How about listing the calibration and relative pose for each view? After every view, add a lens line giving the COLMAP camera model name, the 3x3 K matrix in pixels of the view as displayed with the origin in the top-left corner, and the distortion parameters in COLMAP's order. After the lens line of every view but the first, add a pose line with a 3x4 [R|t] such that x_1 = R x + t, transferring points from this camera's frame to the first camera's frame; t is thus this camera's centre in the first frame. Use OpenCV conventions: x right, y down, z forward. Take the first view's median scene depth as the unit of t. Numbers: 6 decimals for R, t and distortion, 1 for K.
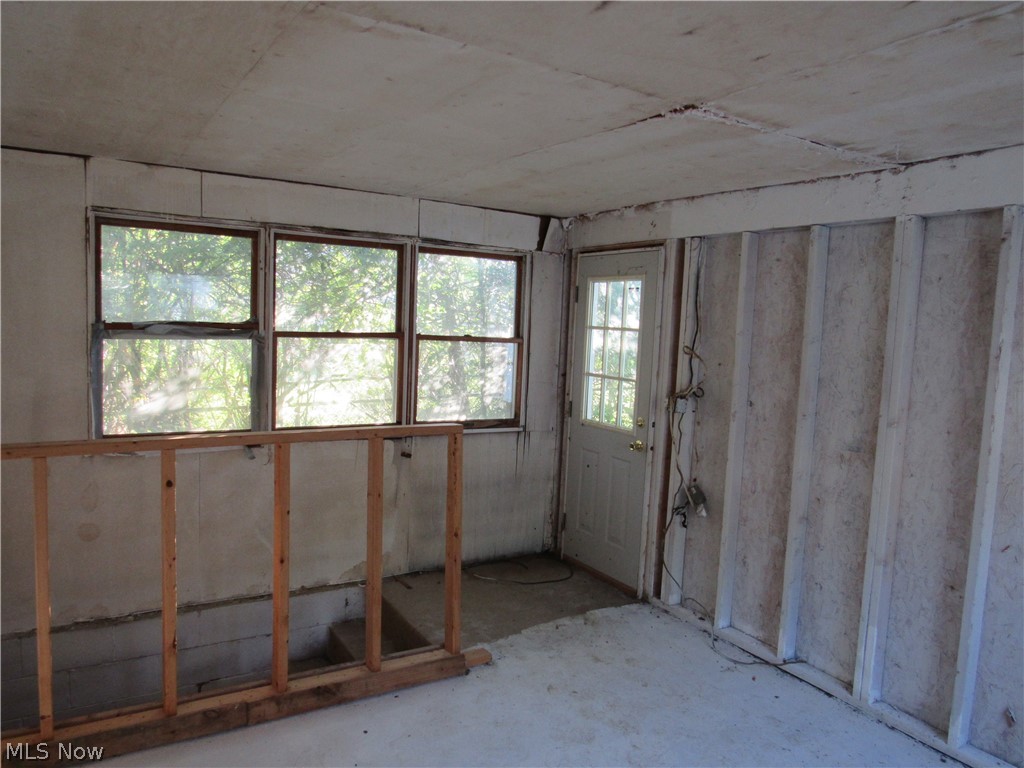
lens RADIAL K [[739.4, 0, 516.3], [0, 739.4, 386.6], [0, 0, 1]] dist [-0.017517, -0.003617]
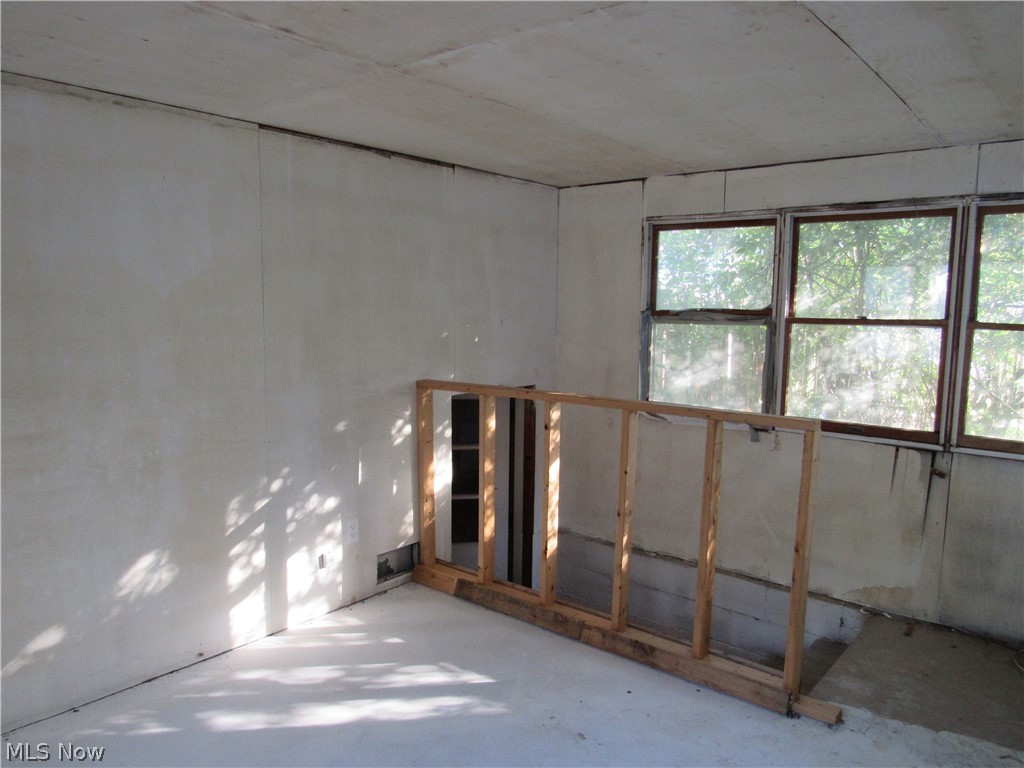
lens RADIAL K [[739.4, 0, 491.9], [0, 739.4, 384.8], [0, 0, 1]] dist [-0.017517, -0.003617]
pose [[0.313299, 0.073024, -0.946843, 0.523416], [-0.086024, 0.995122, 0.048283, 0.001155], [0.945750, 0.066324, 0.318052, 0.343539]]
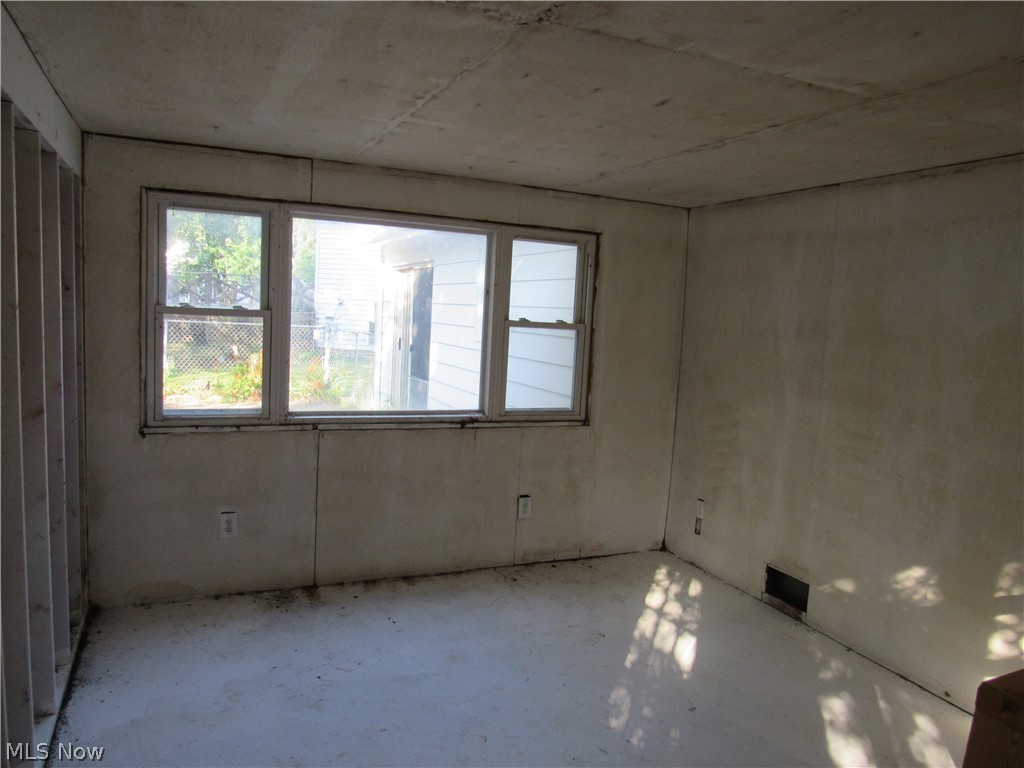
lens RADIAL K [[739.4, 0, 510.0], [0, 739.4, 384.9], [0, 0, 1]] dist [-0.017517, -0.003617]
pose [[-0.987574, -0.102793, 0.118877, 0.081592], [-0.077961, 0.977229, 0.197346, -0.095568], [-0.136456, 0.185626, -0.973100, 1.131512]]
